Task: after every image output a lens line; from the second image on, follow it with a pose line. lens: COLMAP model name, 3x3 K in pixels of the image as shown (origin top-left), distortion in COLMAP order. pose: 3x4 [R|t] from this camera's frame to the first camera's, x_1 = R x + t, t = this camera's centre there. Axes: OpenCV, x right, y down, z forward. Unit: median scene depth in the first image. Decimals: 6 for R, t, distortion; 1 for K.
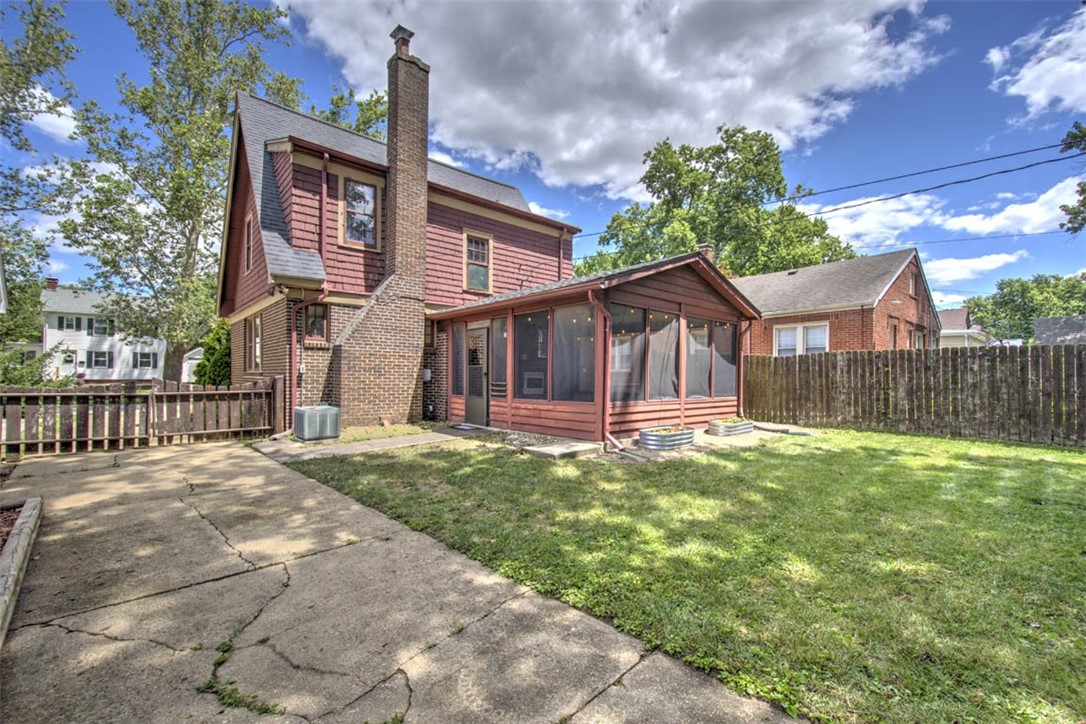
lens RADIAL K [[466.3, 0, 539.7], [0, 466.3, 374.6], [0, 0, 1]] dist [0.009023, 0.000461]
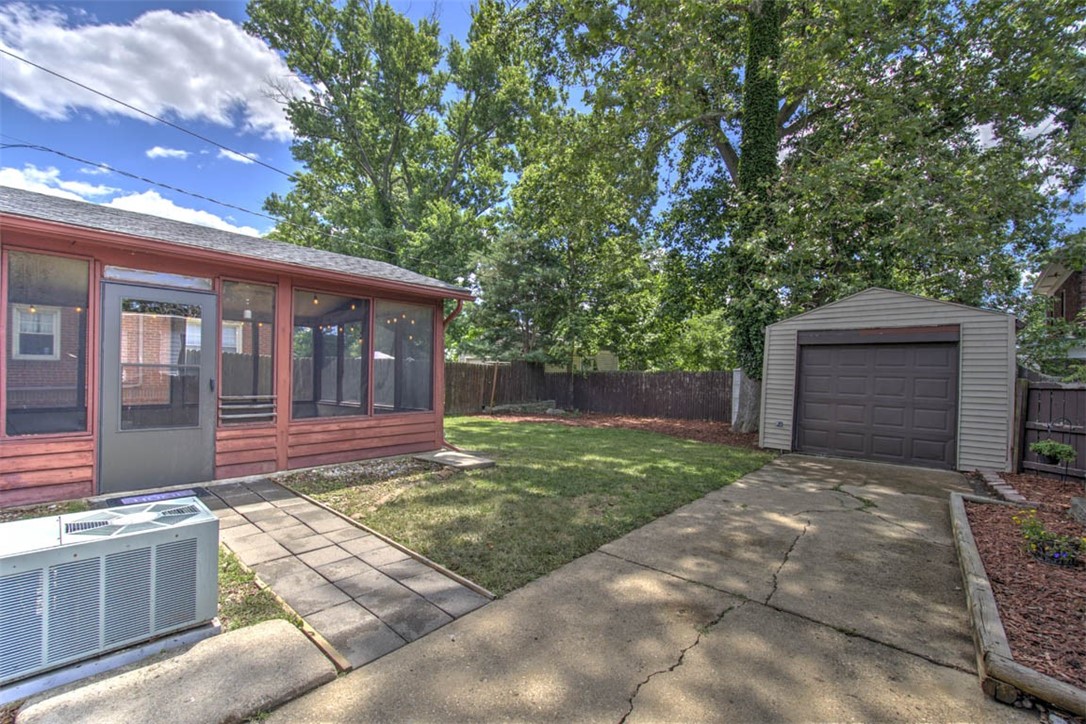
lens RADIAL K [[463.1, 0, 541.1], [0, 463.1, 371.4], [0, 0, 1]] dist [0.015531, 0.000501]
pose [[-0.098178, 0.002257, 0.995166, -0.708729], [-0.013179, 0.999907, -0.003568, -0.016792], [-0.995082, -0.013466, -0.098139, 0.712347]]
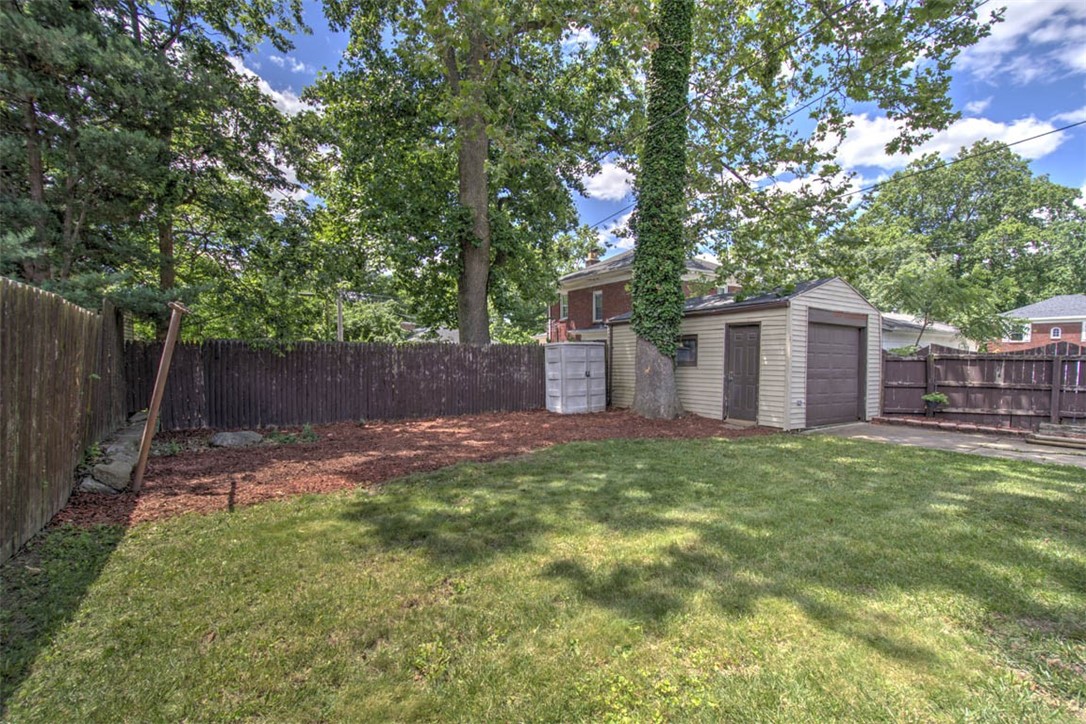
lens RADIAL K [[463.1, 0, 541.1], [0, 463.1, 371.4], [0, 0, 1]] dist [0.015531, 0.000501]
pose [[-0.986799, -0.019904, 0.160724, 0.625025], [-0.014637, 0.999319, 0.033883, -0.003986], [-0.161289, 0.031084, -0.986418, 1.139847]]
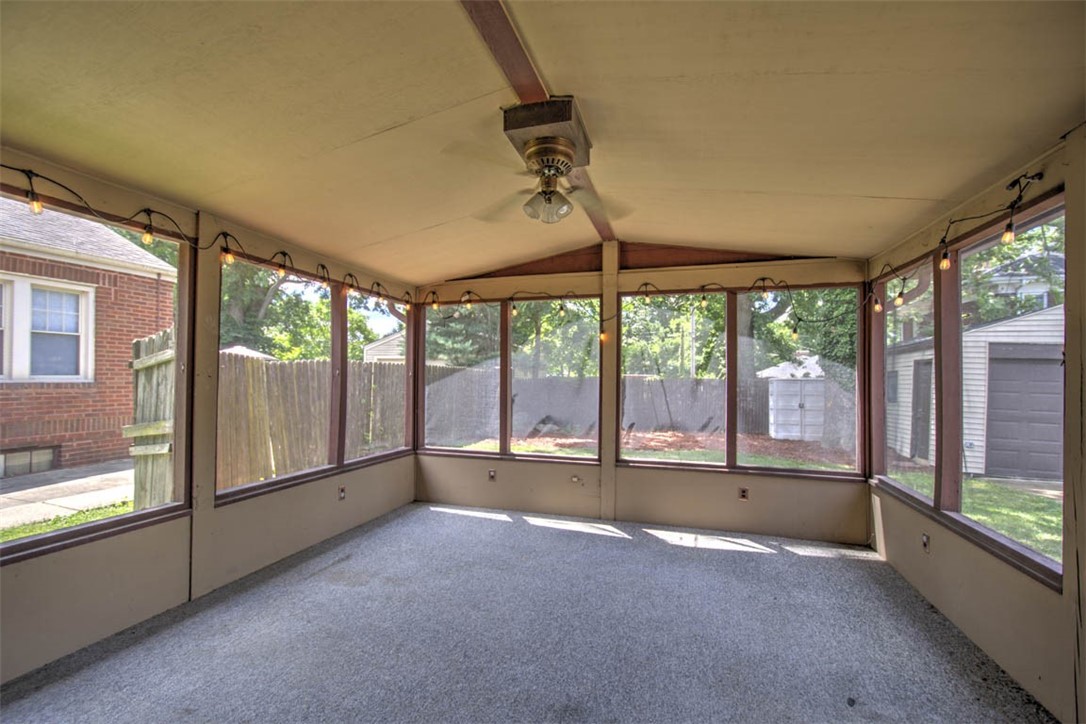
lens RADIAL K [[463.1, 0, 541.1], [0, 463.1, 371.4], [0, 0, 1]] dist [0.015531, 0.000501]
pose [[-0.513375, -0.001182, 0.858164, -0.113210], [-0.014958, 0.999859, -0.007571, -0.038875], [-0.858034, -0.016723, -0.513320, 1.298473]]
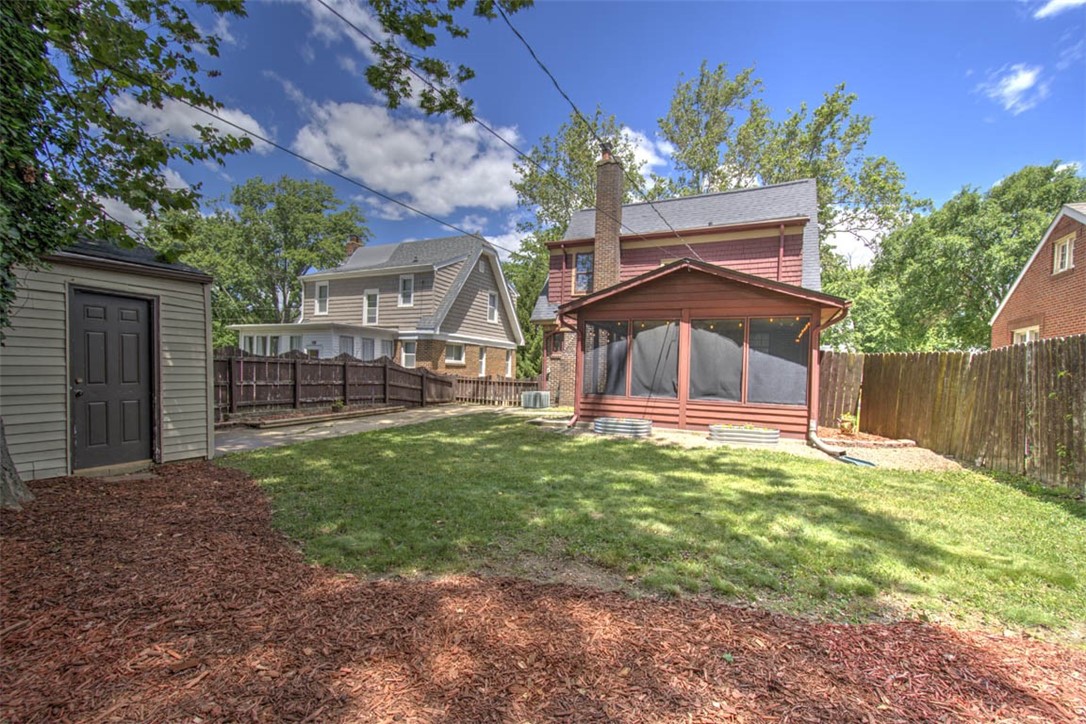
lens RADIAL K [[463.1, 0, 541.1], [0, 463.1, 371.4], [0, 0, 1]] dist [0.015531, 0.000501]
pose [[0.391556, 0.001800, -0.920153, 1.107180], [-0.026989, 0.999590, -0.009529, 0.008323], [0.919758, 0.028565, 0.391444, 0.290217]]
